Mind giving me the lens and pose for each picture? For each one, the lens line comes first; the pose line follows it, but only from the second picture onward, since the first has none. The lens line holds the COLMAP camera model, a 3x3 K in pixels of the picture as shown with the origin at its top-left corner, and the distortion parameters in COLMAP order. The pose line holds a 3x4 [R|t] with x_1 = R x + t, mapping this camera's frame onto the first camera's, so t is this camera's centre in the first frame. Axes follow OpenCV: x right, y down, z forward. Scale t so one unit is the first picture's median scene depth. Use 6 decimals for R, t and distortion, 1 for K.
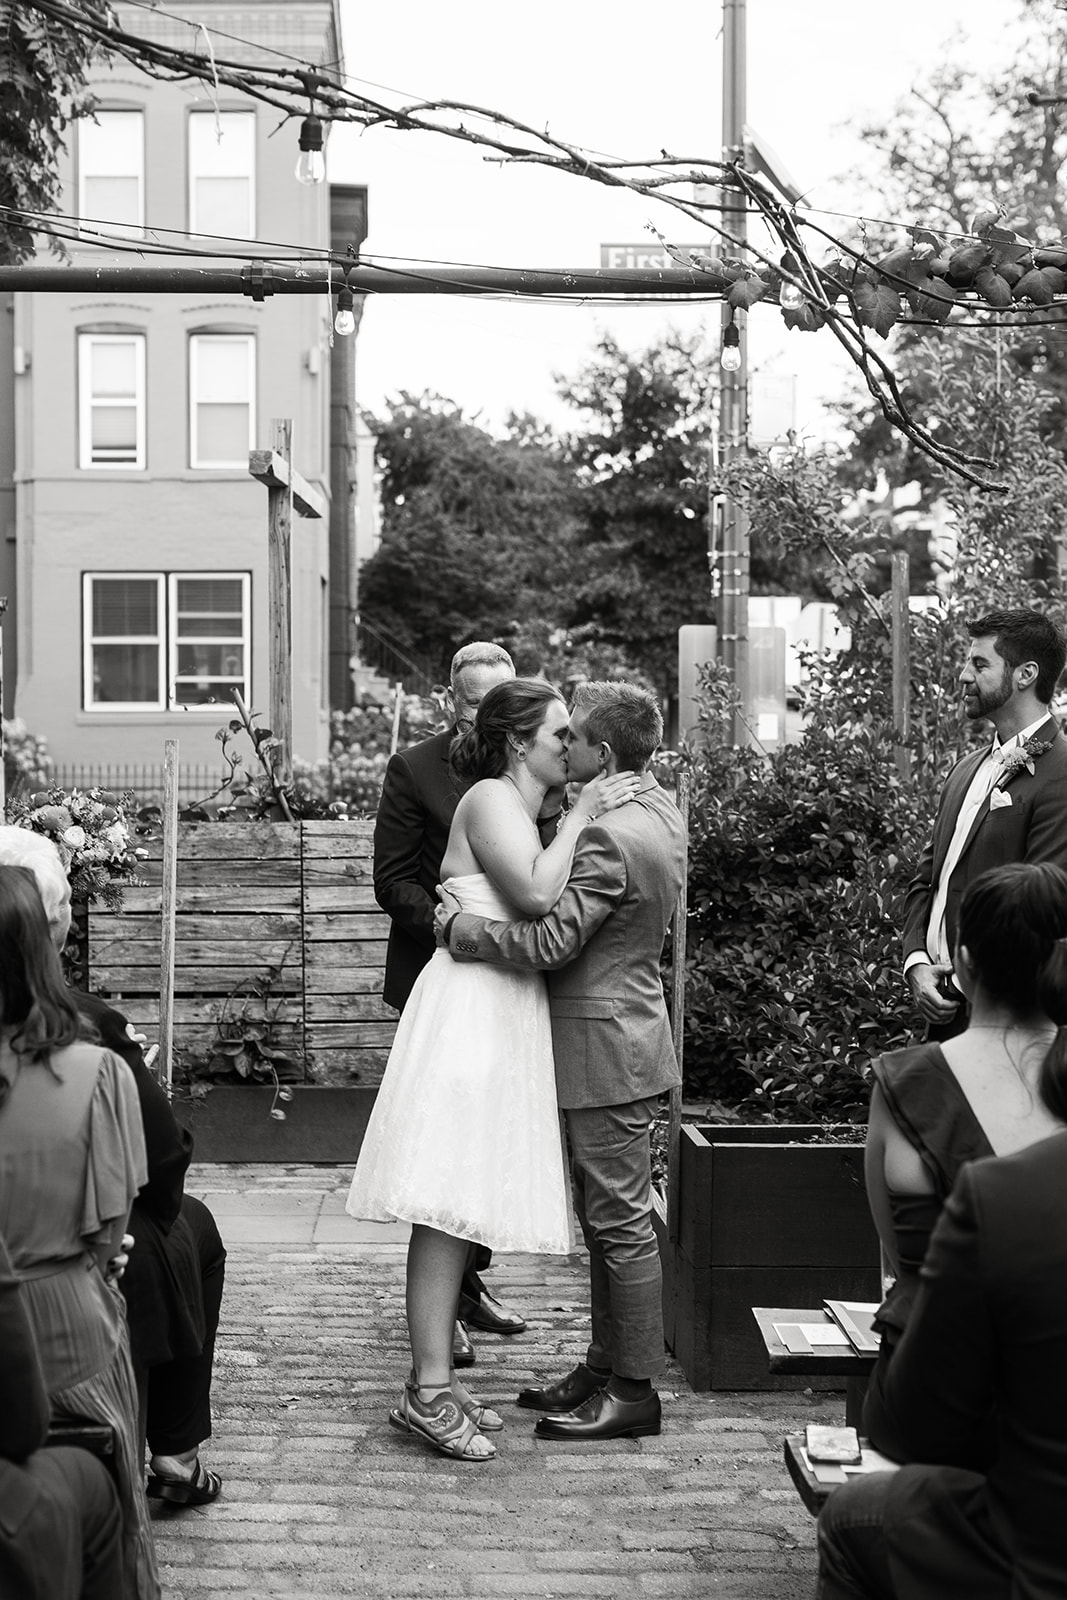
lens RADIAL K [[2342.9, 0, 563.1], [0, 2342.9, 795.5], [0, 0, 1]] dist [0.023178, -0.021382]
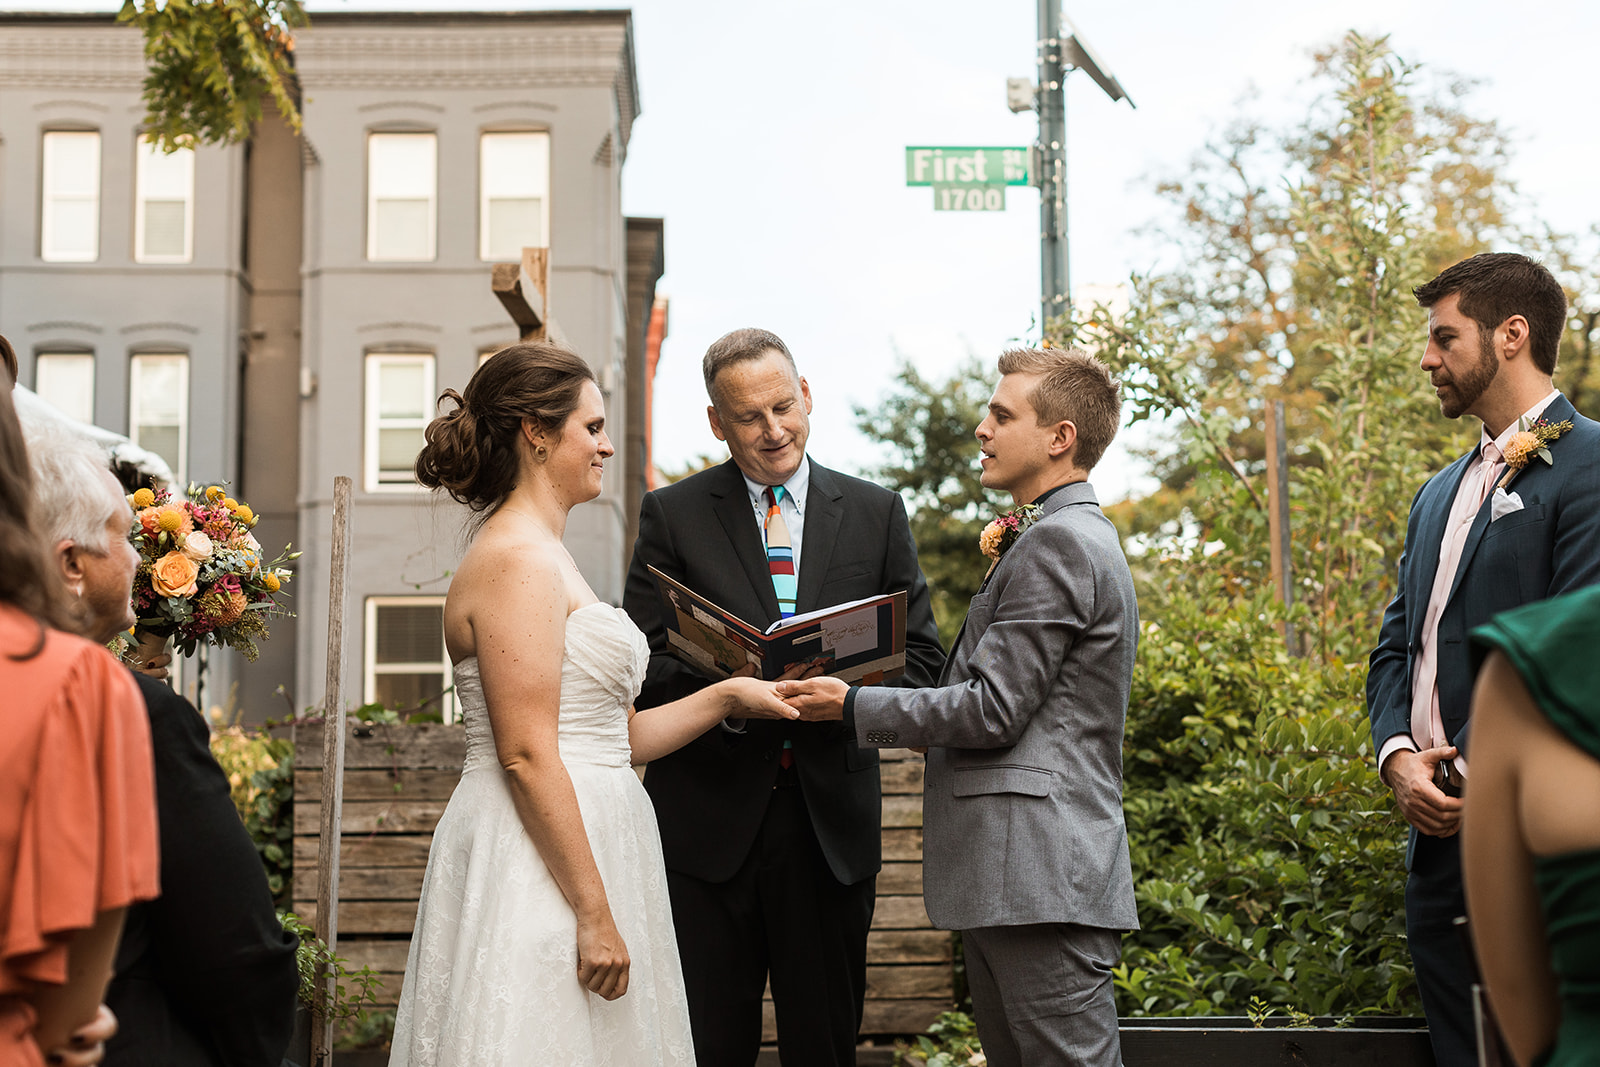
lens RADIAL K [[2342.9, 0, 800.0], [0, 2342.9, 533.5], [0, 0, 1]] dist [0.023178, -0.021382]
pose [[0.999567, -0.011458, -0.027120, -0.000838], [0.007430, 0.989517, -0.144225, 0.018924], [0.028488, 0.143961, 0.989173, 0.052471]]
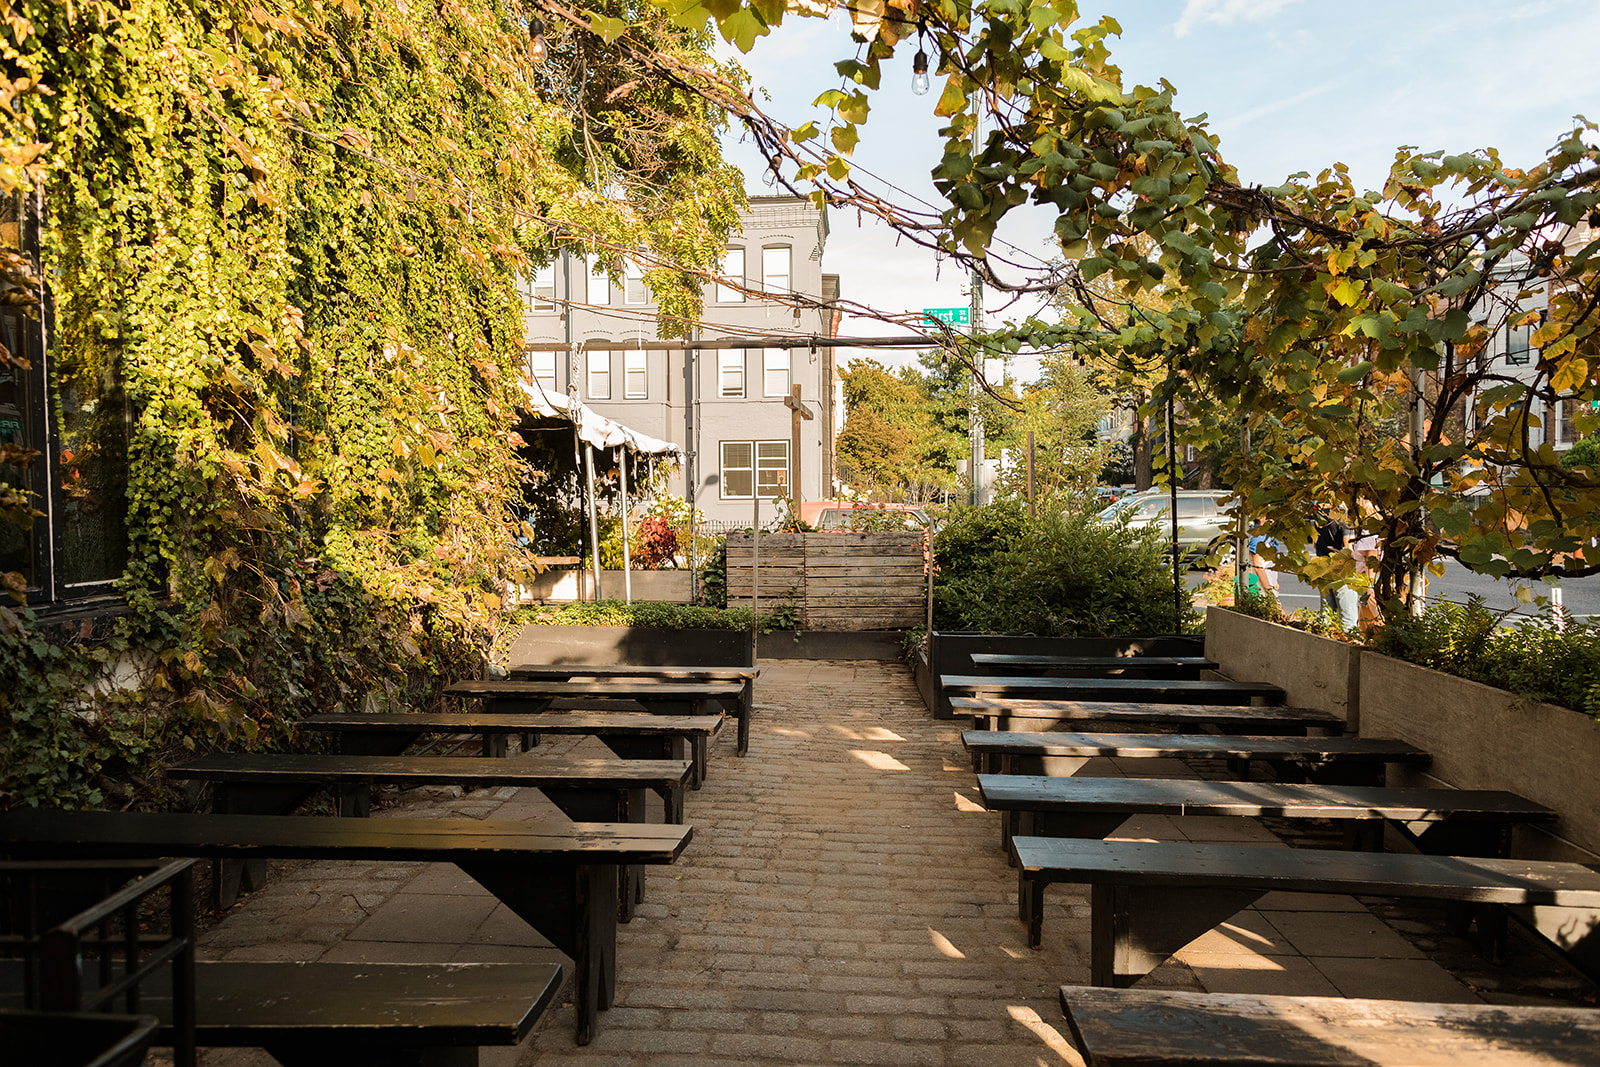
lens RADIAL K [[1055.6, 0, 800.0], [0, 1055.6, 533.5], [0, 0, 1]] dist [0.003620, 0.000016]
pose [[0.992175, -0.004732, -0.124766, 0.010381], [0.004068, 0.999976, -0.005576, 0.005259], [0.124789, 0.005025, 0.992171, -0.061176]]
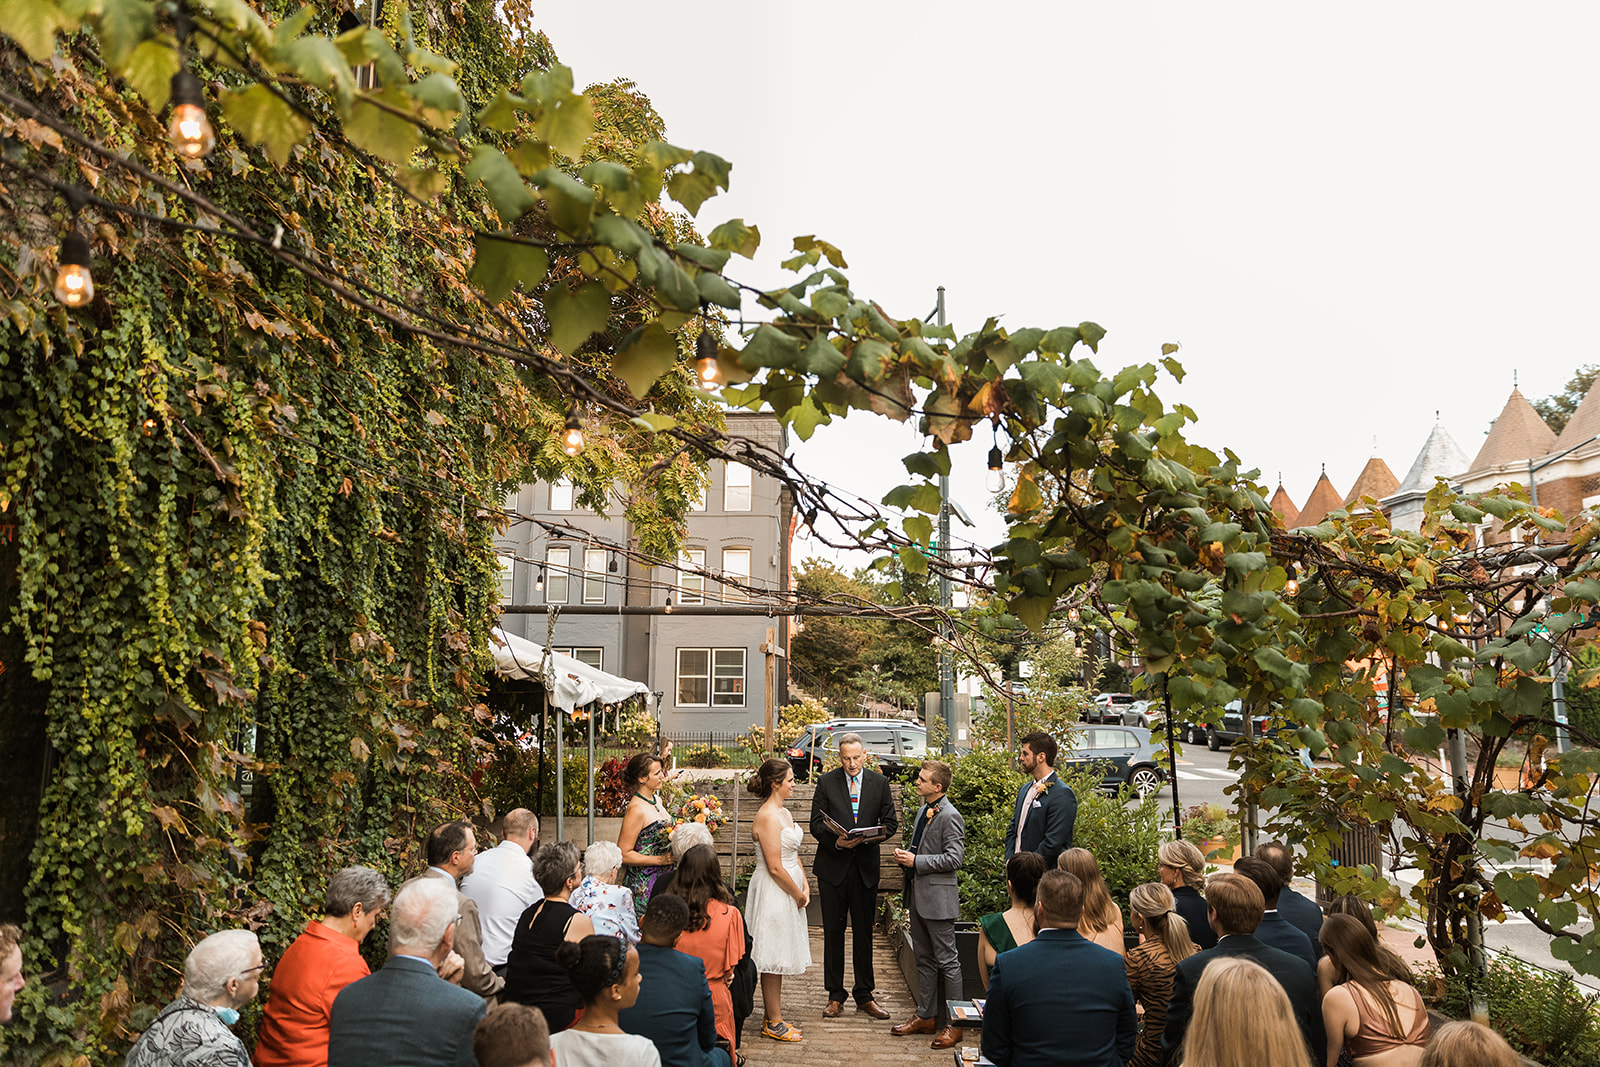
lens RADIAL K [[1039.5, 0, 800.0], [0, 1039.5, 533.5], [0, 0, 1]] dist [0.008480, 0.003063]
pose [[0.997177, -0.006068, -0.074839, 0.000426], [-0.007852, 0.982836, -0.184314, -0.014681], [0.074673, 0.184381, 0.980014, -0.049845]]
